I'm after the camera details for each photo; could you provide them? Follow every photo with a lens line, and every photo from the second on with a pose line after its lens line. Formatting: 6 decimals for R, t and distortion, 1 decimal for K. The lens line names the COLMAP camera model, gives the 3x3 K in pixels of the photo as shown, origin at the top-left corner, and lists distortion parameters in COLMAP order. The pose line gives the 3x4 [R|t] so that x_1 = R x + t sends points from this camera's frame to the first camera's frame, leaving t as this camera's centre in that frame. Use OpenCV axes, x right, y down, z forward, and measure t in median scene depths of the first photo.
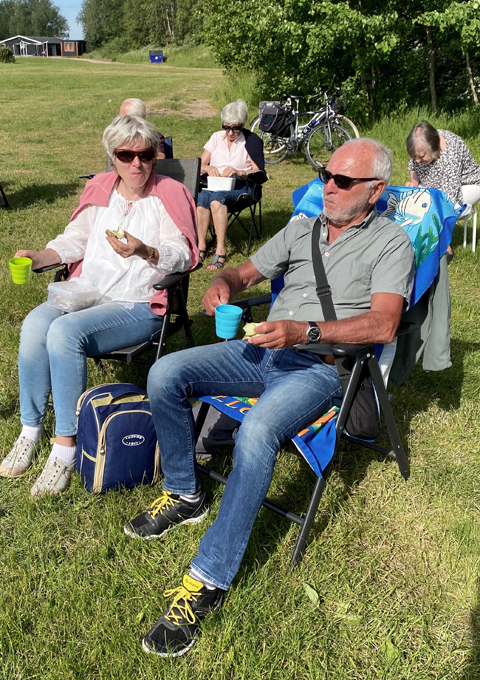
lens RADIAL K [[680.4, 0, 215.9], [0, 680.4, 340.1], [0, 0, 1]] dist [0.098756, -0.208953]
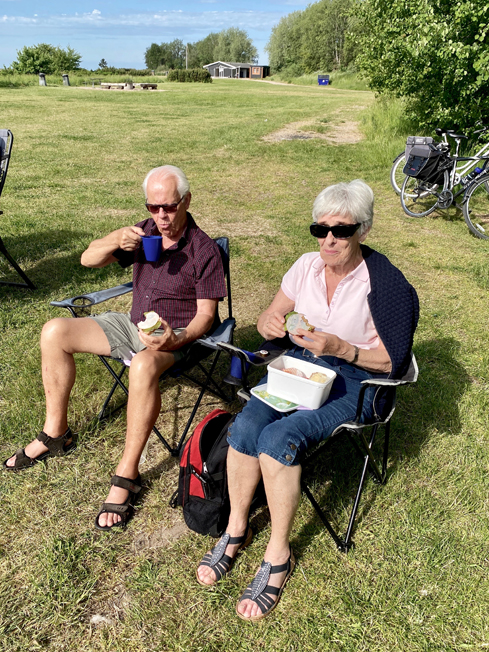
lens RADIAL K [[517.9, 0, 244.5], [0, 517.9, 326.0], [0, 0, 1]] dist [-0.011644, 0.007699]
pose [[0.974978, 0.112103, -0.191967, 0.005238], [-0.101574, 0.992776, 0.063871, -0.046120], [0.197740, -0.042774, 0.979321, 0.110310]]
